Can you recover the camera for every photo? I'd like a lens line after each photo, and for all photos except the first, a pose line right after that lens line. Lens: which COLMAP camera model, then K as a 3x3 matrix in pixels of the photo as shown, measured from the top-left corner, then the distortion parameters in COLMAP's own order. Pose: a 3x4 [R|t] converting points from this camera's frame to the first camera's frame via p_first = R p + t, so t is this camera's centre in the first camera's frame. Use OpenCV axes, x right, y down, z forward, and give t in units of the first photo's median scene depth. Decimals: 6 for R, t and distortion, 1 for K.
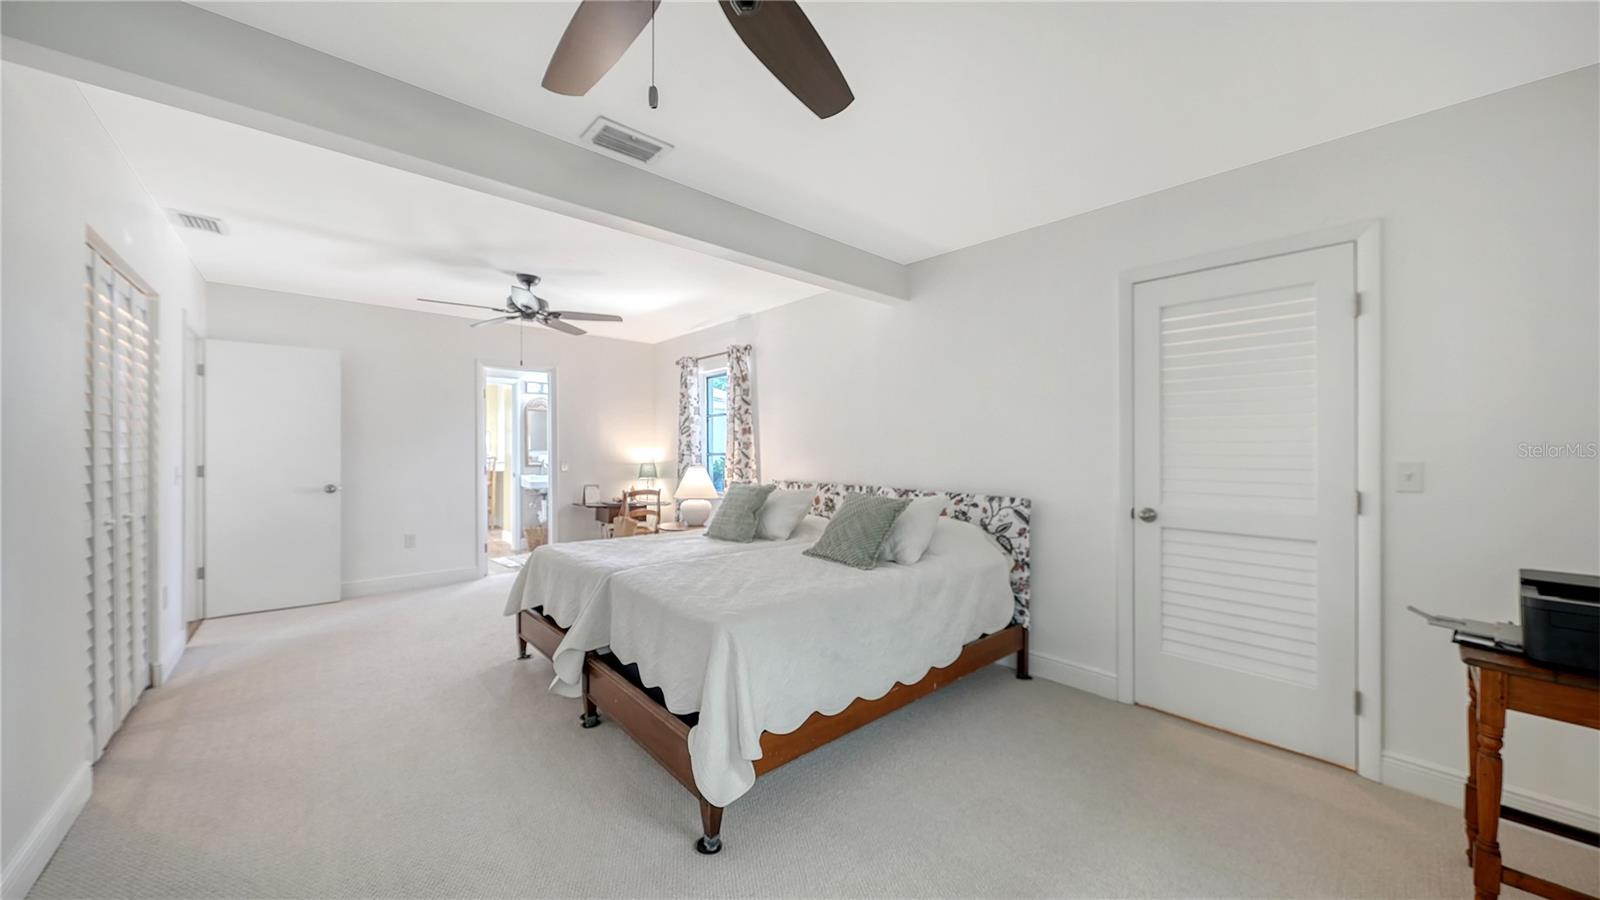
lens RADIAL K [[560.1, 0, 800.1], [0, 560.1, 442.0], [0, 0, 1]] dist [-0.000489, -0.000121]
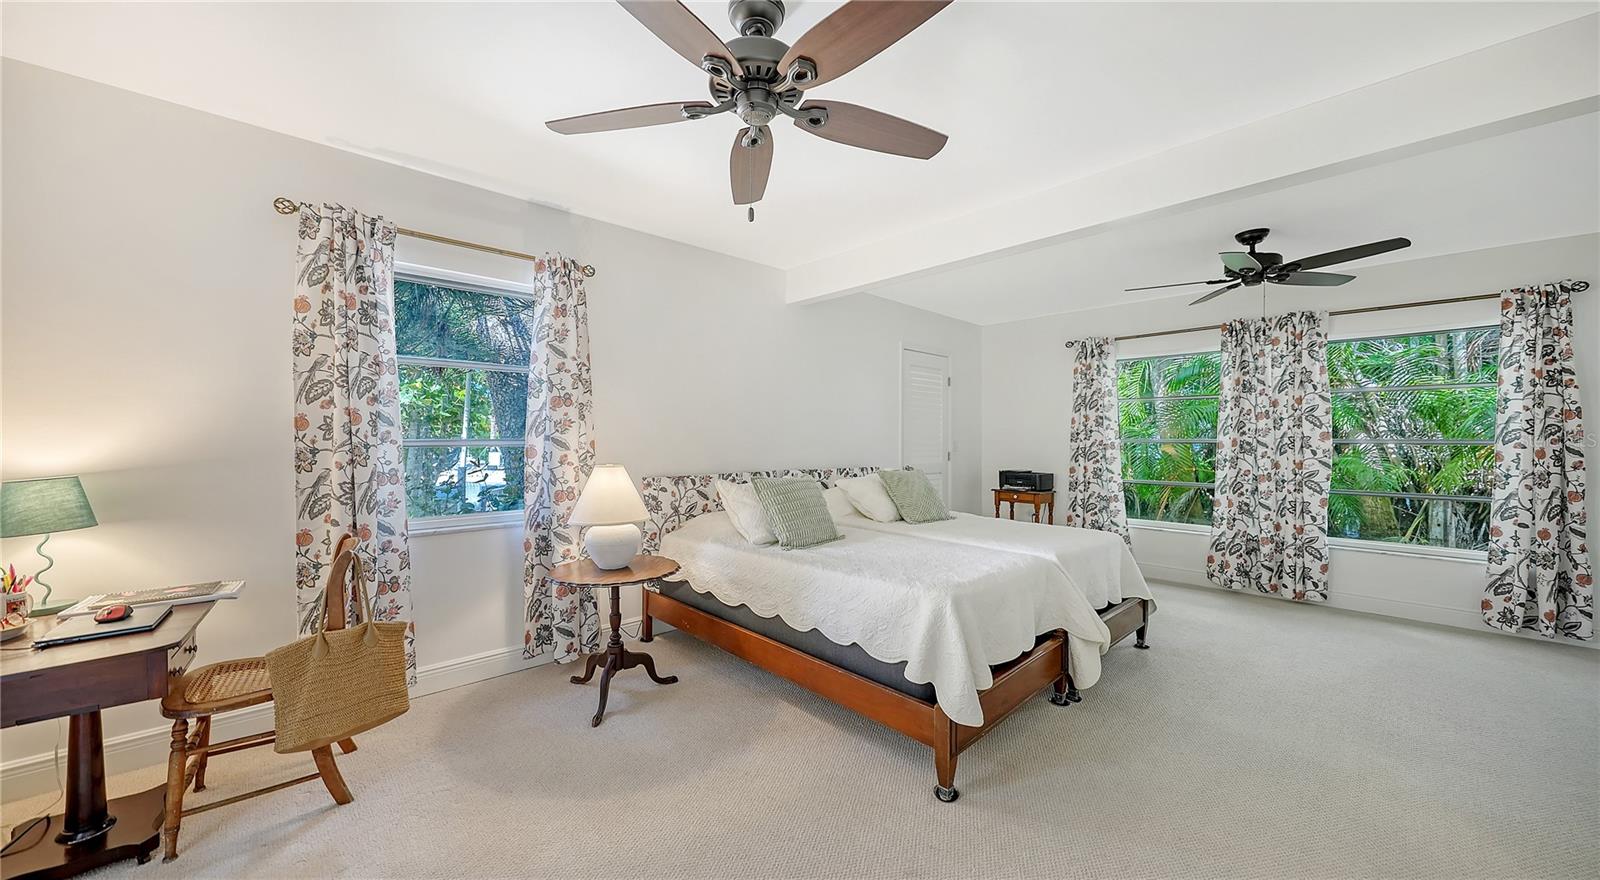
lens RADIAL K [[572.3, 0, 793.2], [0, 572.3, 435.8], [0, 0, 1]] dist [0.000065, 0.000005]
pose [[0.007837, -0.001025, 0.999969, -0.713554], [-0.009795, 0.999951, 0.001102, 0.011255], [-0.999921, -0.009803, 0.007827, 0.762117]]
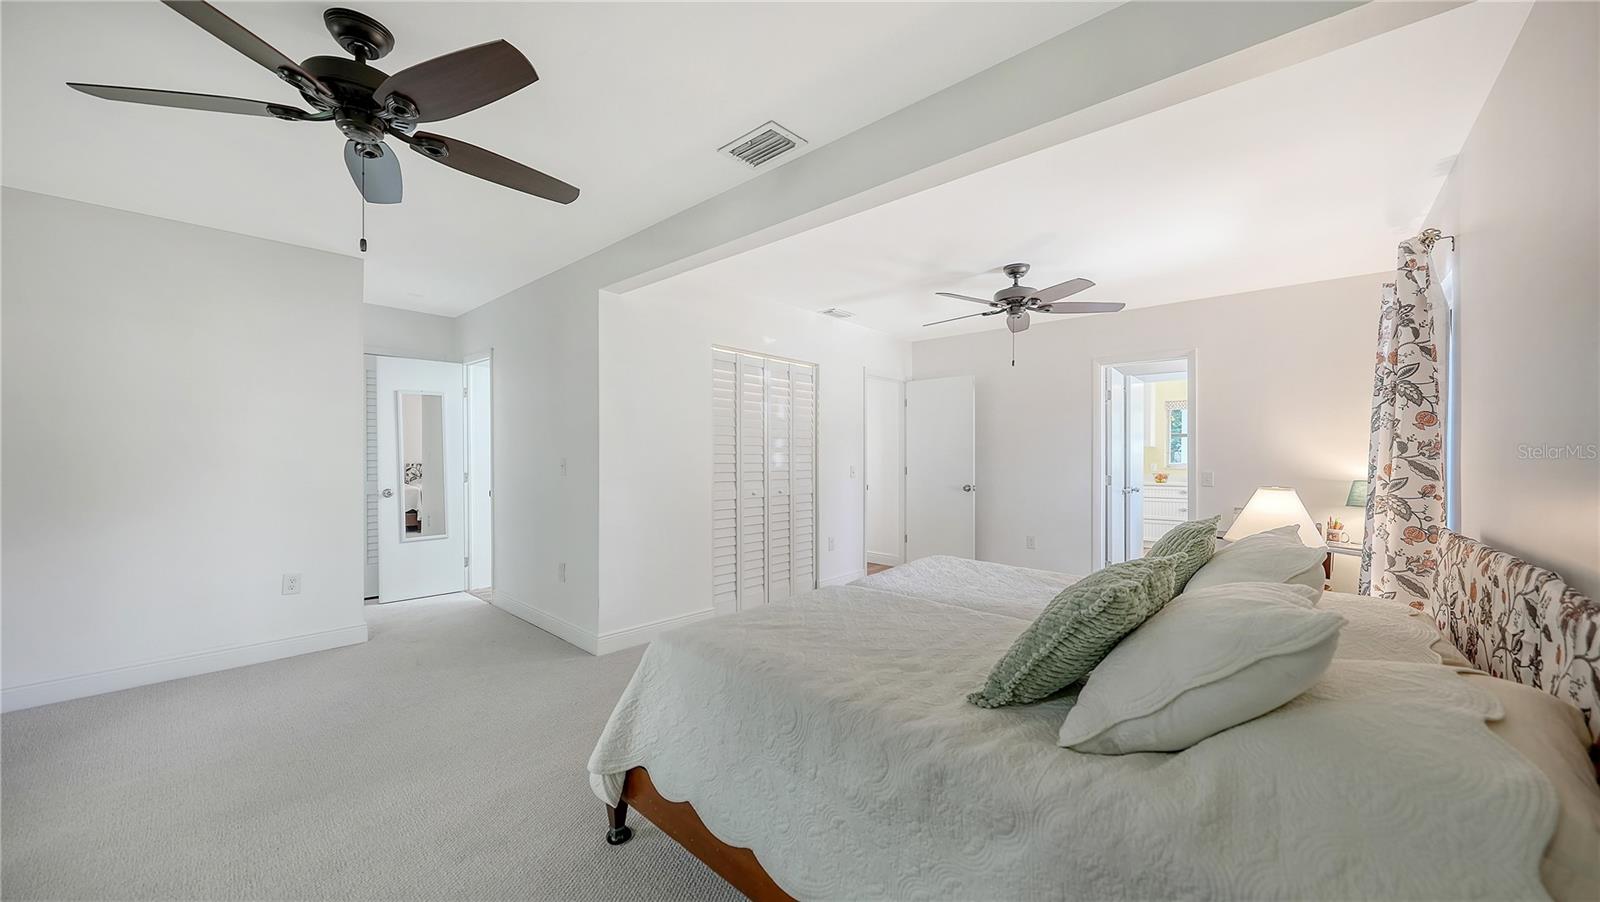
lens RADIAL K [[561.2, 0, 795.9], [0, 561.2, 456.6], [0, 0, 1]] dist [0.000508, -0.000045]
pose [[0.105701, 0.001995, -0.994396, 0.315417], [0.008198, 0.999962, 0.002877, 0.006325], [0.994364, -0.008456, 0.105681, 0.437282]]
